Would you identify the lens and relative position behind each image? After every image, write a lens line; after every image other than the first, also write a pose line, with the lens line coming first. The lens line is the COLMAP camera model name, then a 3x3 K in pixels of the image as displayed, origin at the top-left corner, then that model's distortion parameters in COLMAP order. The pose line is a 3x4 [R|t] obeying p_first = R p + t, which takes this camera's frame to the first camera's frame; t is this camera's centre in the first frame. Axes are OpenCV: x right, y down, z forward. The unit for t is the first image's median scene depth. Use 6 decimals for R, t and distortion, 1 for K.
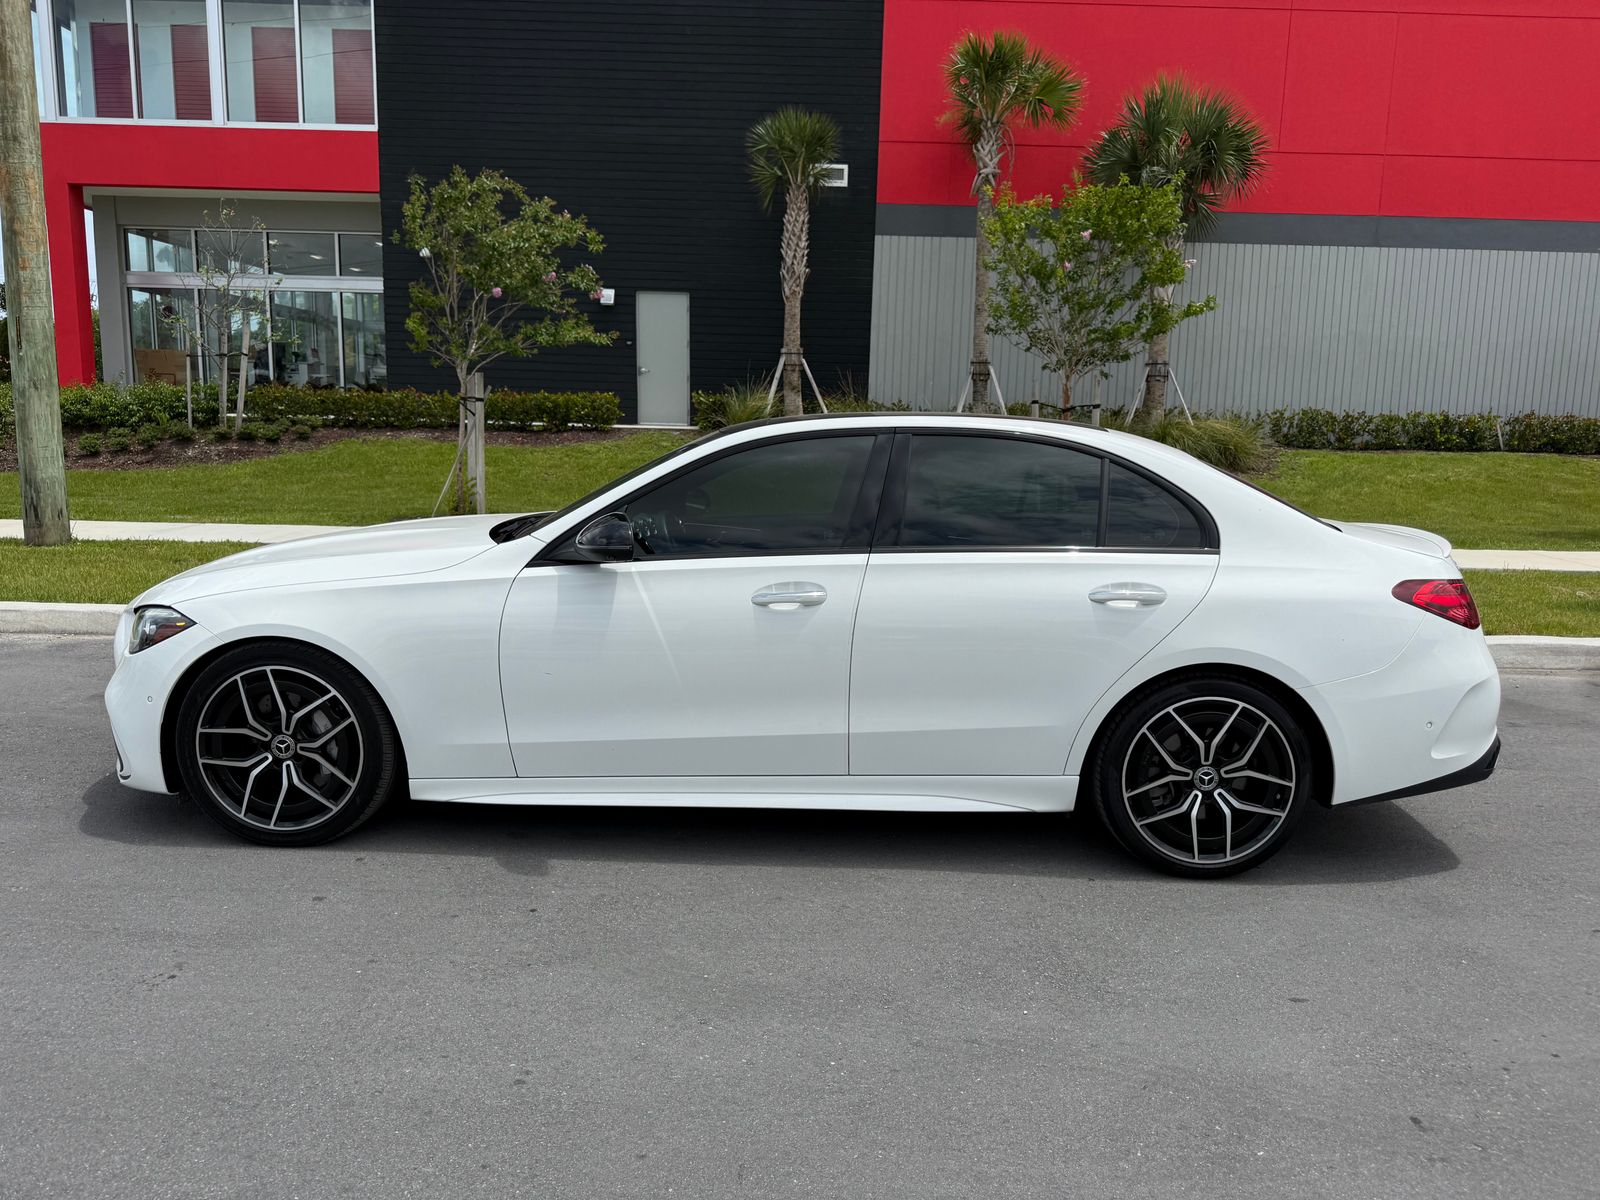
lens RADIAL K [[1137.0, 0, 807.2], [0, 1137.0, 585.5], [0, 0, 1]] dist [0.012843, -0.023354]
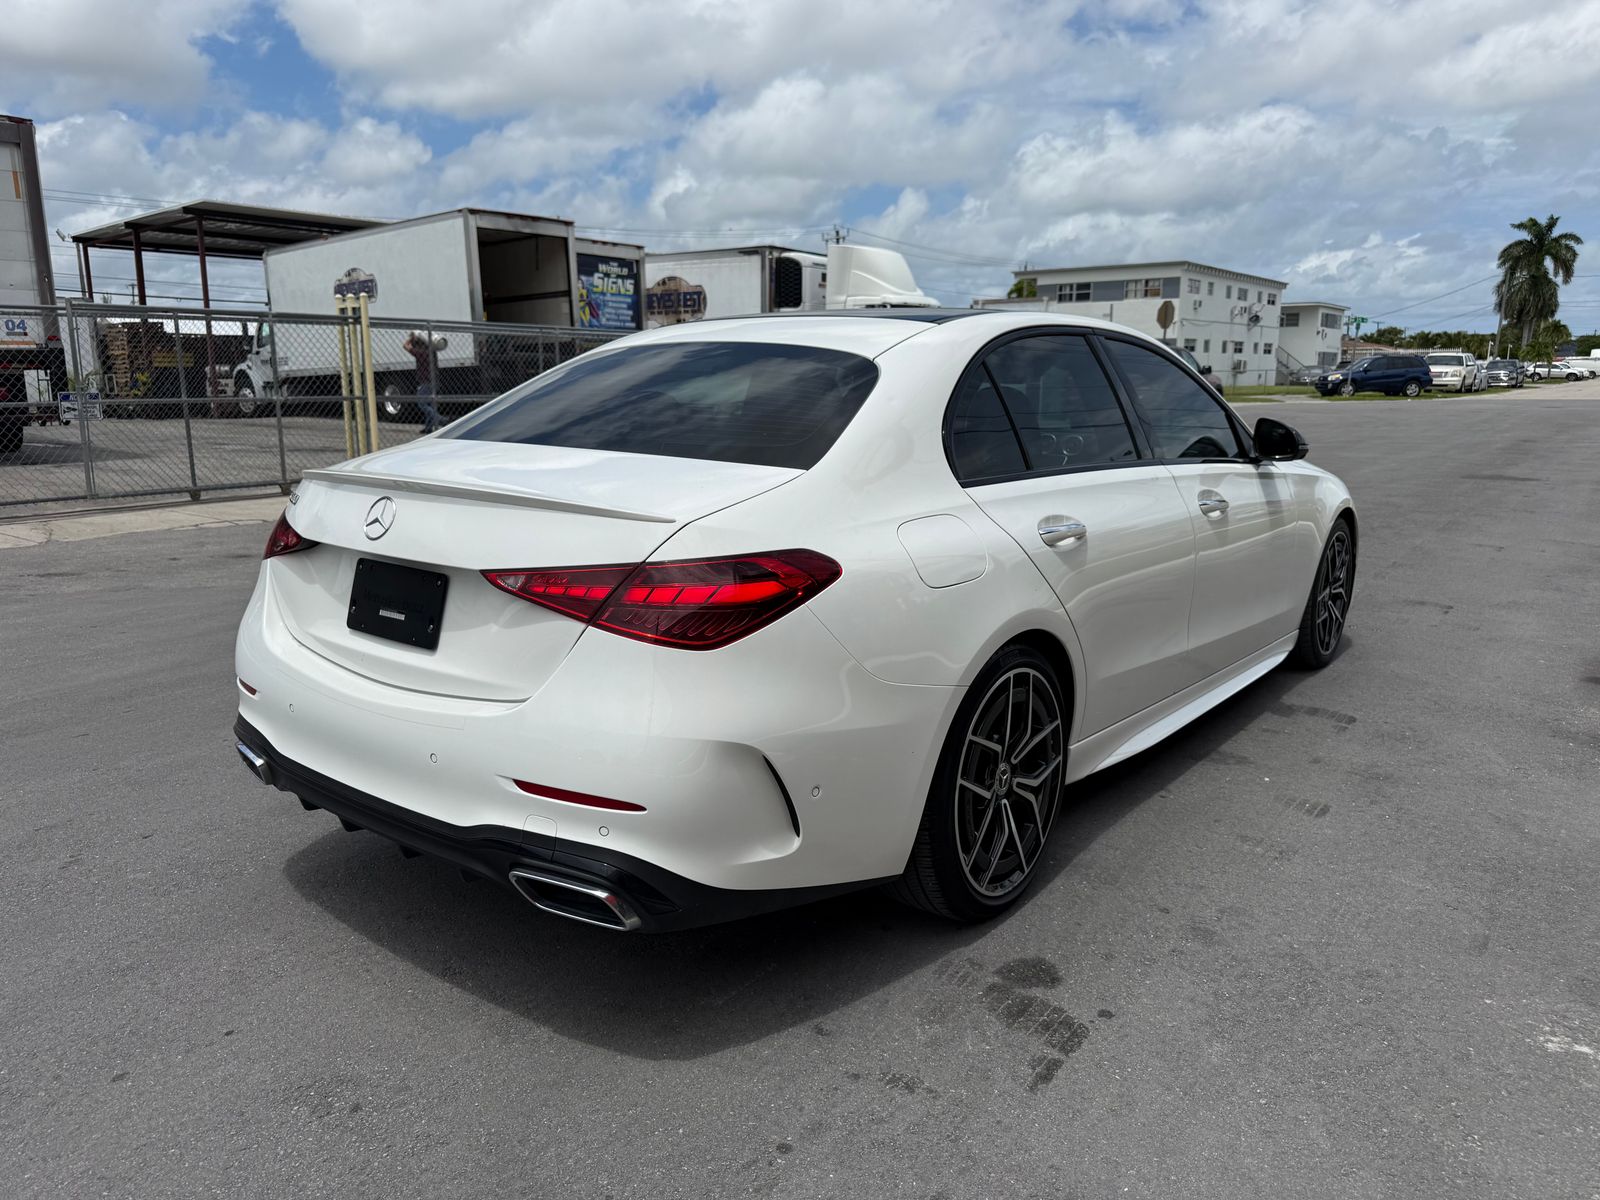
lens RADIAL K [[1137.0, 0, 792.7], [0, 1137.0, 613.6], [0, 0, 1]] dist [0.012843, -0.023354]
pose [[-0.605575, 0.141497, -0.783107, 1.017707], [-0.126614, 0.954398, 0.270358, -0.190281], [0.785651, 0.262874, -0.560044, 1.787297]]
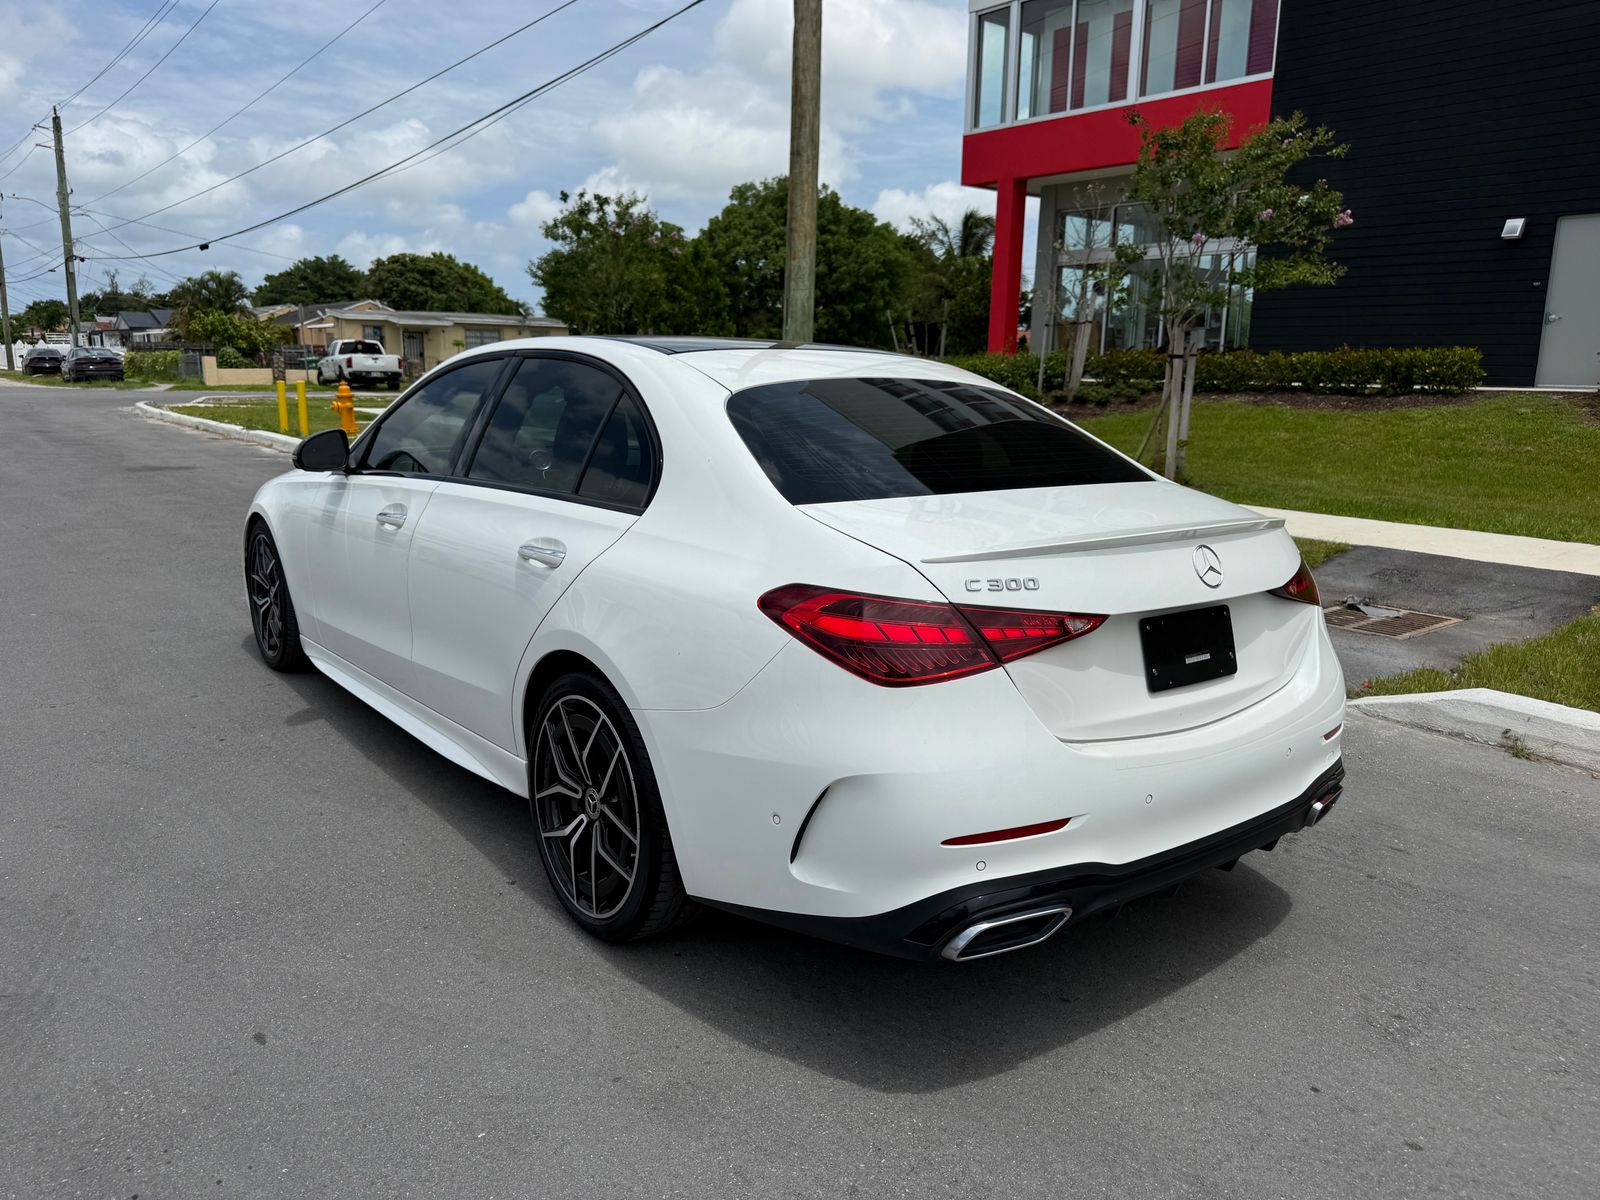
lens RADIAL K [[1137.0, 0, 786.9], [0, 1137.0, 594.6], [0, 0, 1]] dist [0.012843, -0.023354]
pose [[0.623769, 0.139408, -0.769076, 1.010475], [-0.113622, 0.989686, 0.087244, -0.052694], [0.773306, 0.032964, 0.633175, 0.617356]]
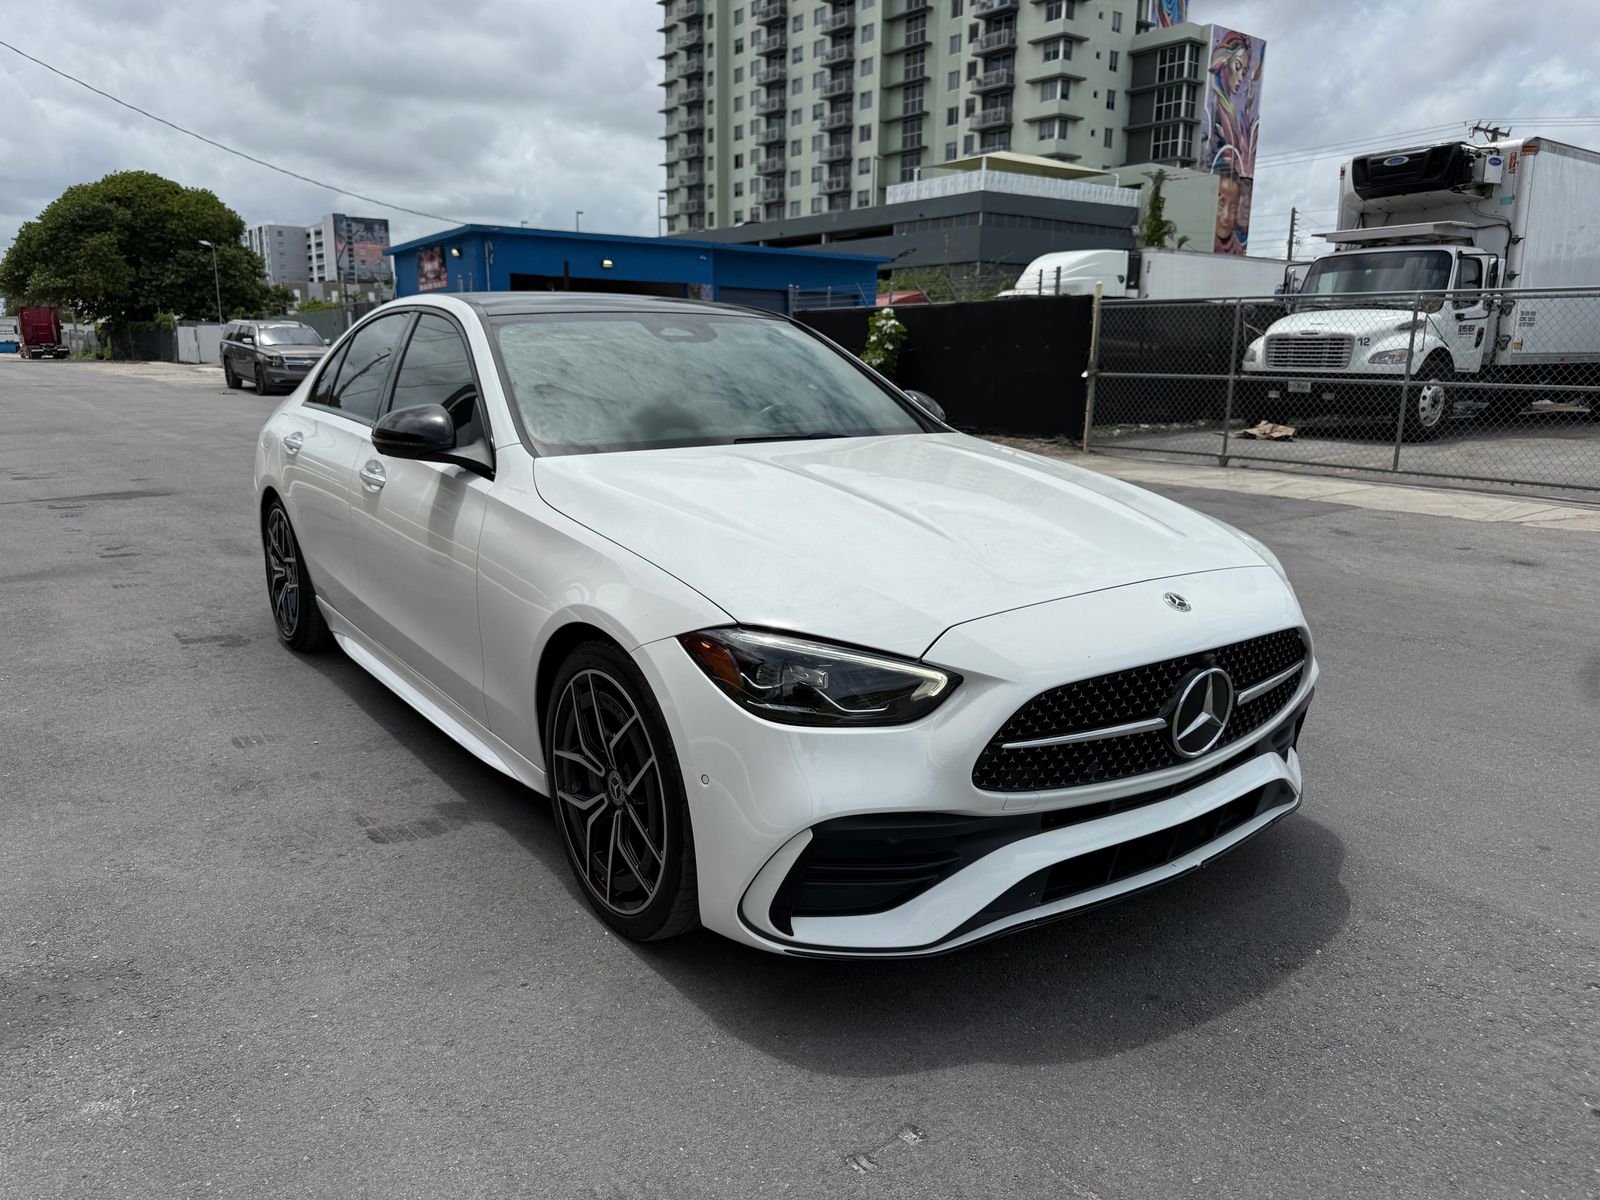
lens RADIAL K [[1137.0, 0, 795.5], [0, 1137.0, 601.6], [0, 0, 1]] dist [0.012843, -0.023354]
pose [[-0.601065, -0.197061, 0.774524, -1.042083], [0.093247, 0.945213, 0.312853, -0.235071], [-0.793741, 0.260267, -0.549760, 1.780662]]
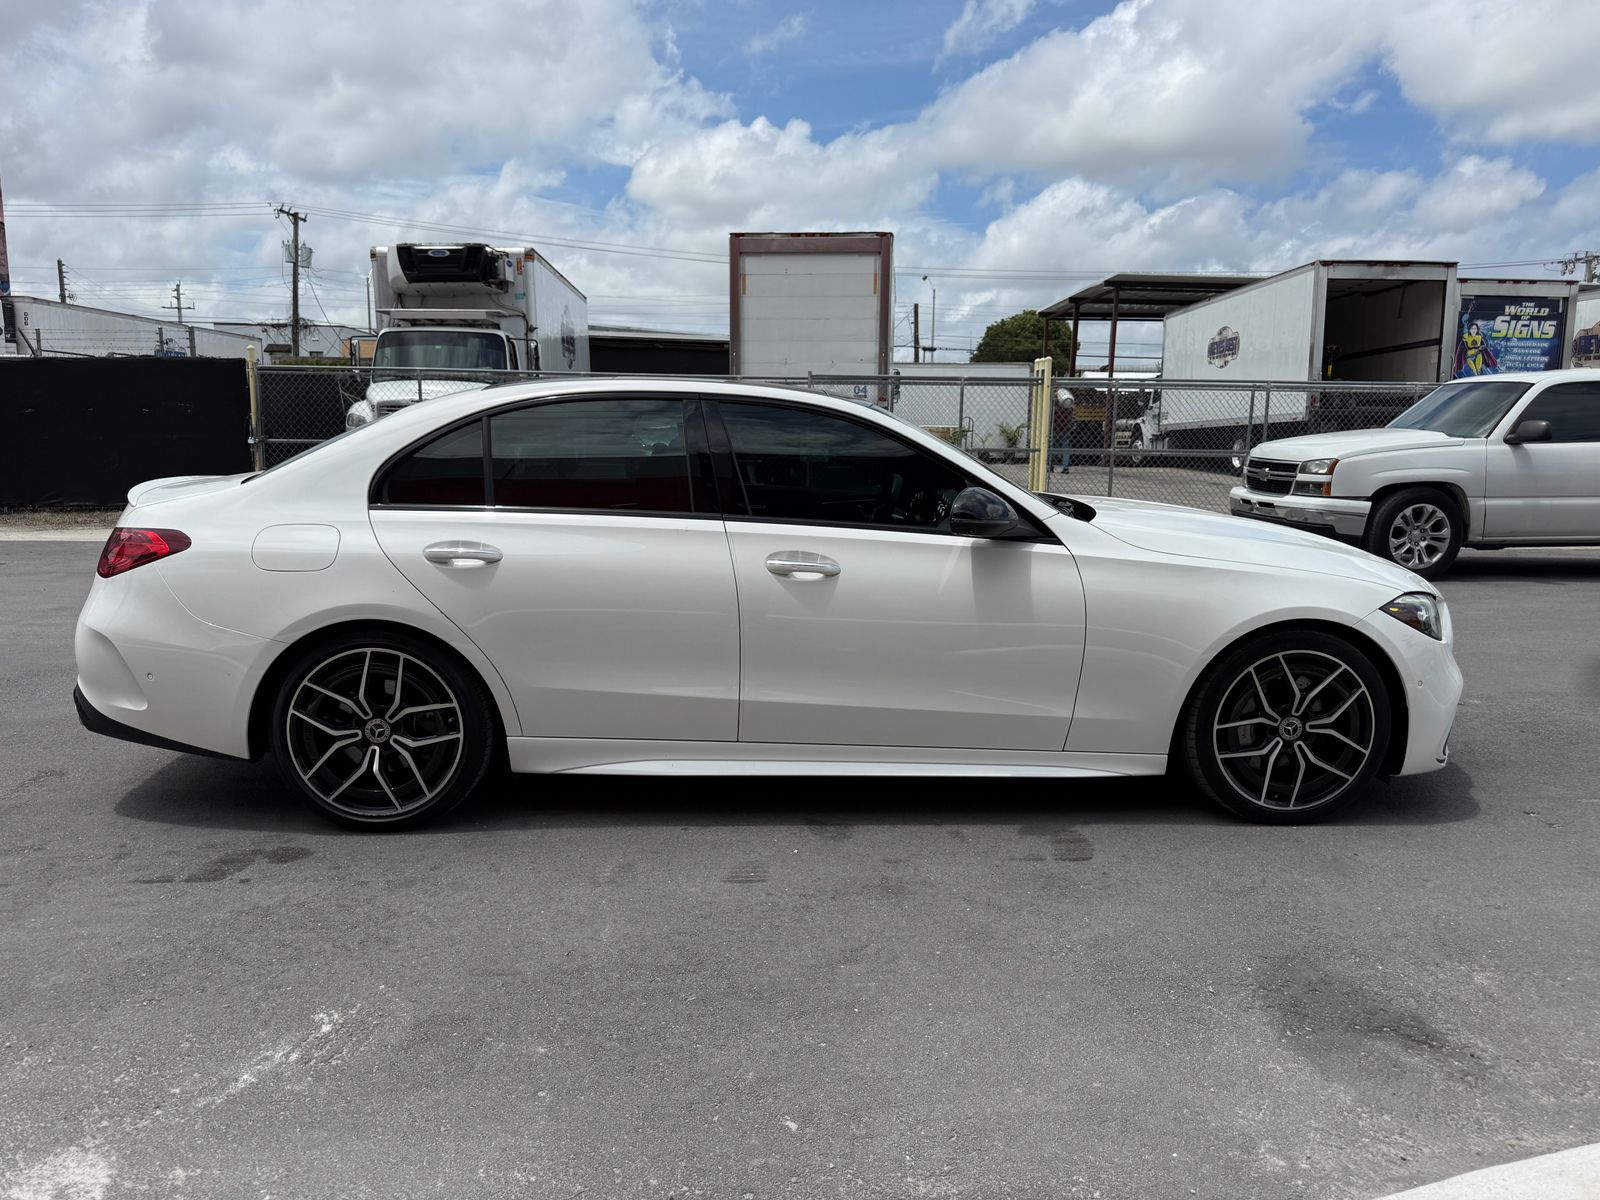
lens RADIAL K [[1137.0, 0, 786.1], [0, 1137.0, 612.0], [0, 0, 1]] dist [0.012843, -0.023354]
pose [[-0.997368, -0.021607, -0.069215, 0.074349], [-0.041507, 0.952826, 0.300664, -0.317175], [0.059453, 0.302746, -0.951215, 2.449910]]
